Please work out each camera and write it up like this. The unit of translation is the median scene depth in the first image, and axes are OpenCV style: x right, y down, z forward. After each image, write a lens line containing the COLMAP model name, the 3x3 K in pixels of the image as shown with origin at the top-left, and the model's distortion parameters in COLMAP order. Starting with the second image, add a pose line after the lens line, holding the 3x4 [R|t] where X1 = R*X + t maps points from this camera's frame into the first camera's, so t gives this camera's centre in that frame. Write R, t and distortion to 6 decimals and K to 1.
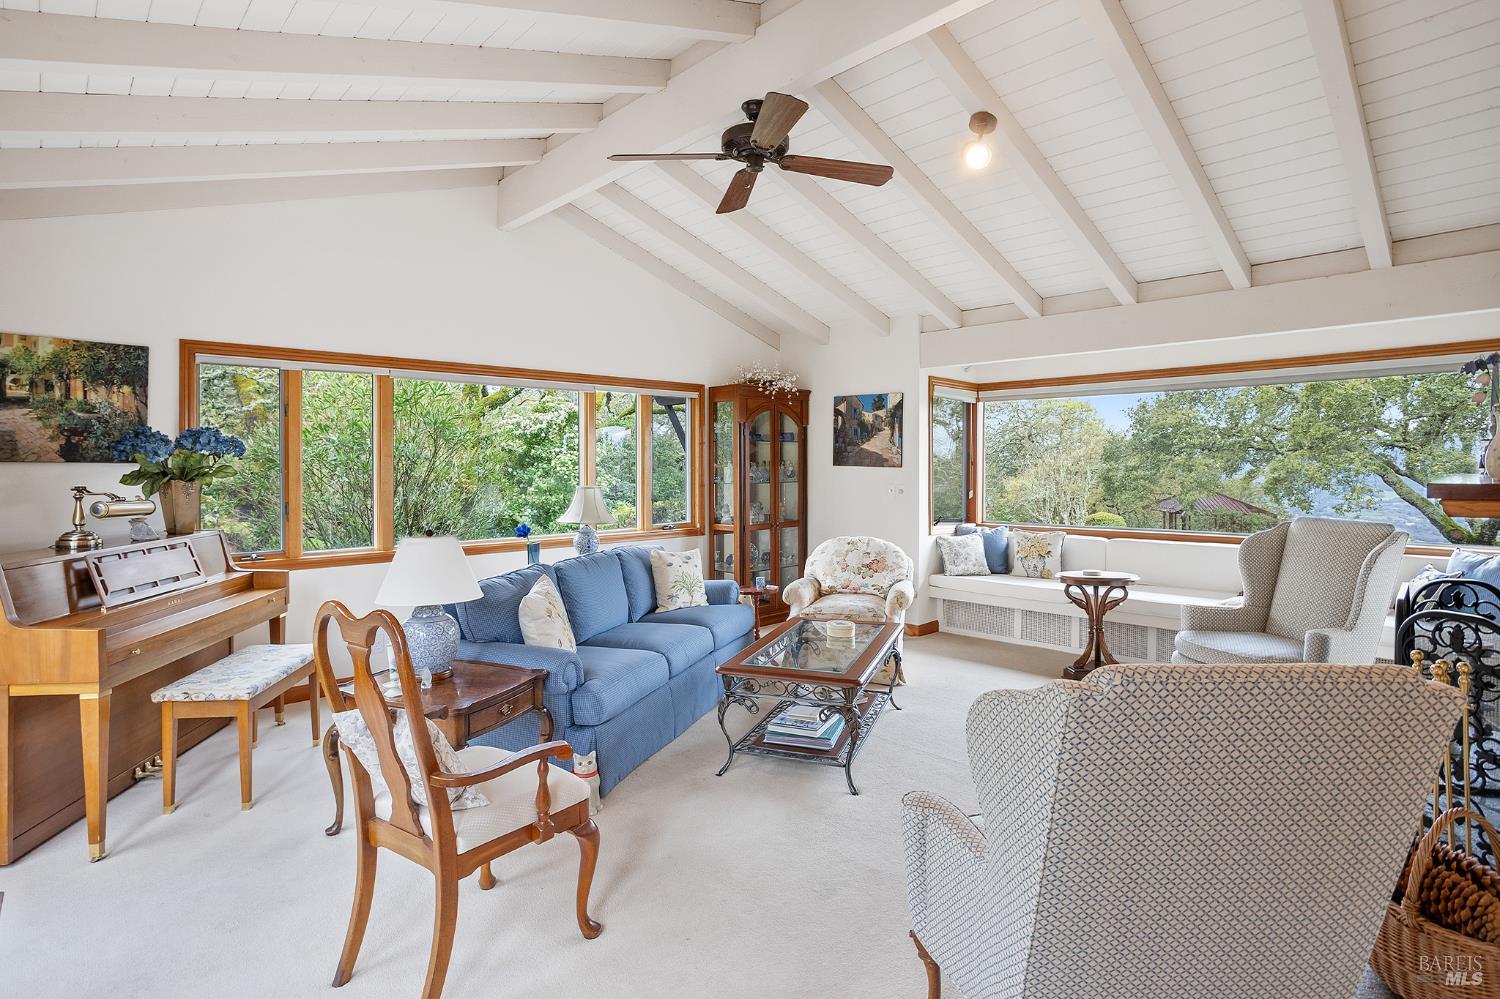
lens RADIAL K [[759.1, 0, 750.1], [0, 759.1, 463.4], [0, 0, 1]] dist [-0.063325, 0.033025]
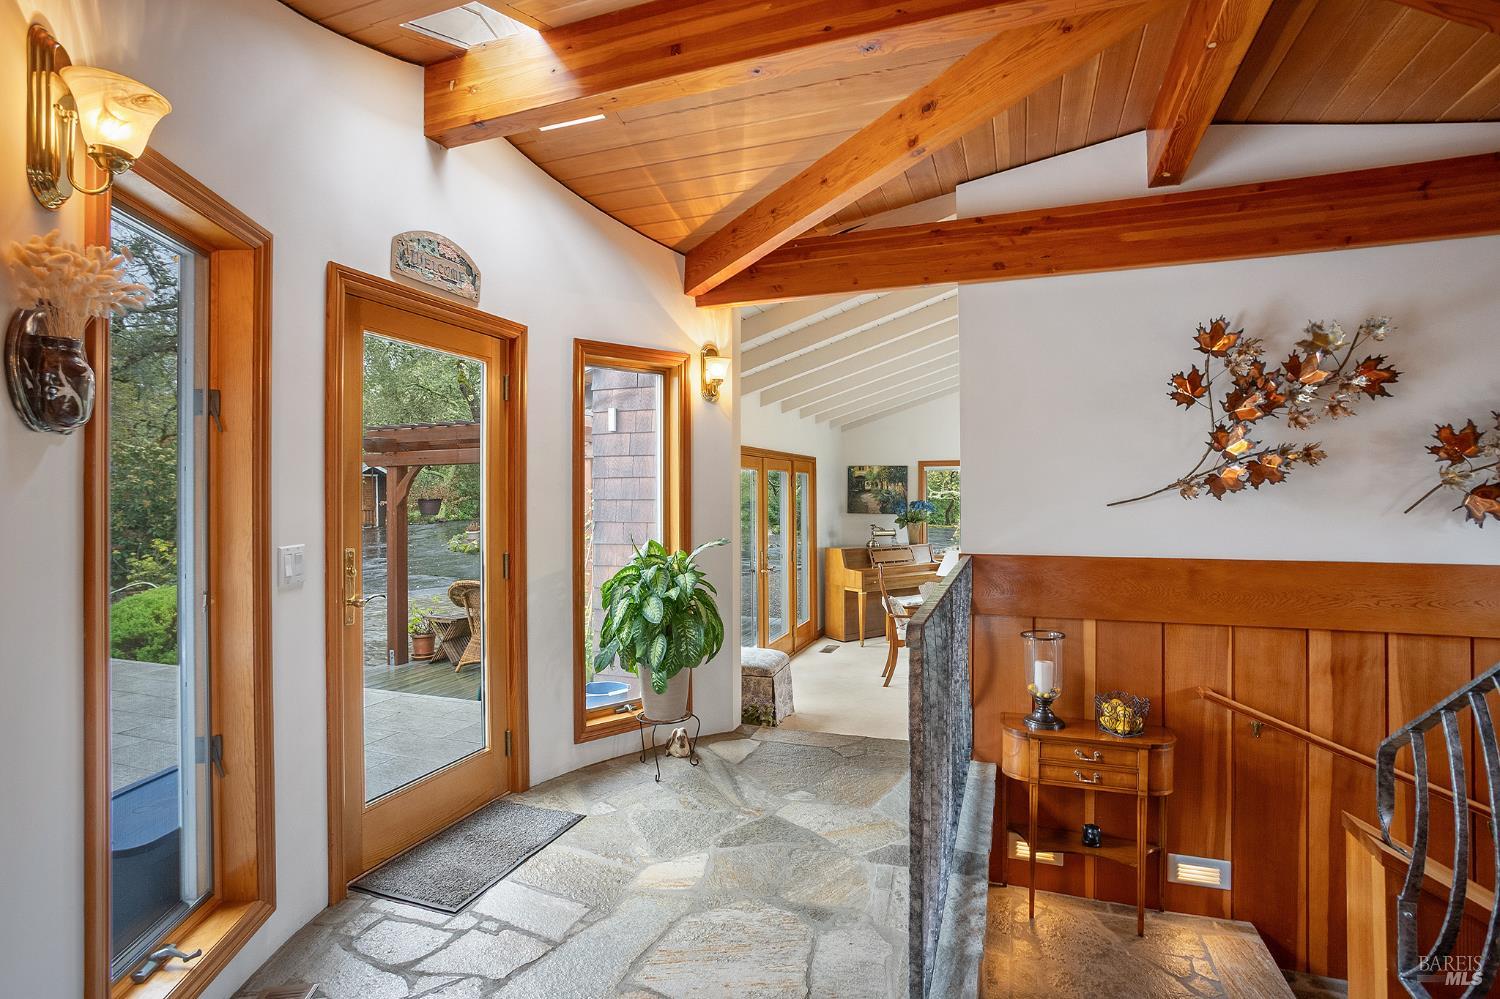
lens RADIAL K [[748.7, 0, 746.1], [0, 748.7, 483.8], [0, 0, 1]] dist [-0.059700, 0.030597]
pose [[0.436225, -0.010636, -0.899775, 1.203787], [0.004454, 0.999943, -0.009661, -0.081804], [0.899827, 0.000207, 0.436248, -0.563159]]
